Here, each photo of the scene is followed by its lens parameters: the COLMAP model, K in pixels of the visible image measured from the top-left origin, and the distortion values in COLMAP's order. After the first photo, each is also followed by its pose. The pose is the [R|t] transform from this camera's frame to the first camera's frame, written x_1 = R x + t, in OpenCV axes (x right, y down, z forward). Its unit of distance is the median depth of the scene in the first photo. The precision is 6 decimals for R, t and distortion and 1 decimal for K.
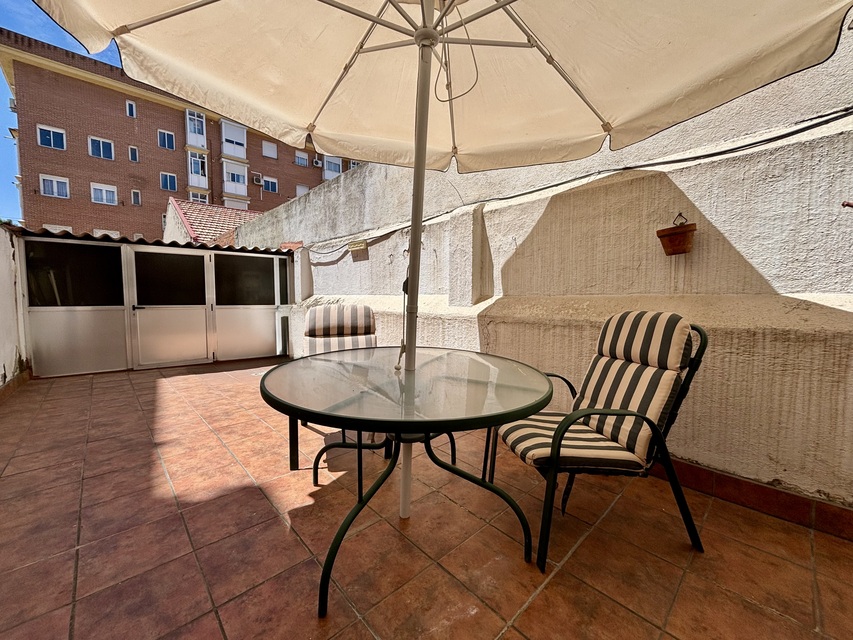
lens RADIAL K [[338.1, 0, 421.6], [0, 338.1, 319.7], [0, 0, 1]] dist [0.000146, -0.000058]
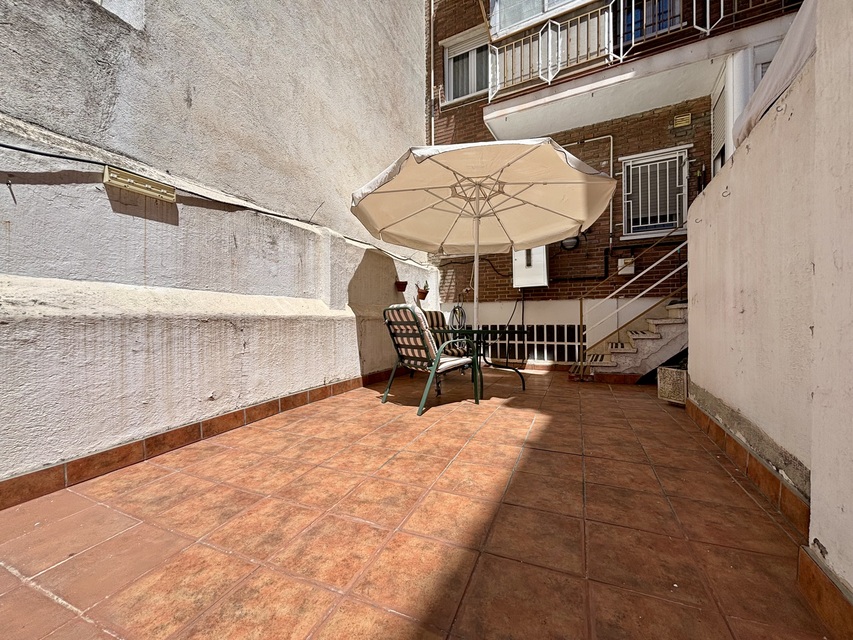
lens RADIAL K [[338.1, 0, 420.3], [0, 338.1, 321.0], [0, 0, 1]] dist [0.000146, -0.000058]
pose [[-0.371077, -0.004577, 0.928591, -1.272598], [0.062924, 0.997565, 0.030062, -0.017307], [-0.926468, 0.069586, -0.369886, 1.303762]]
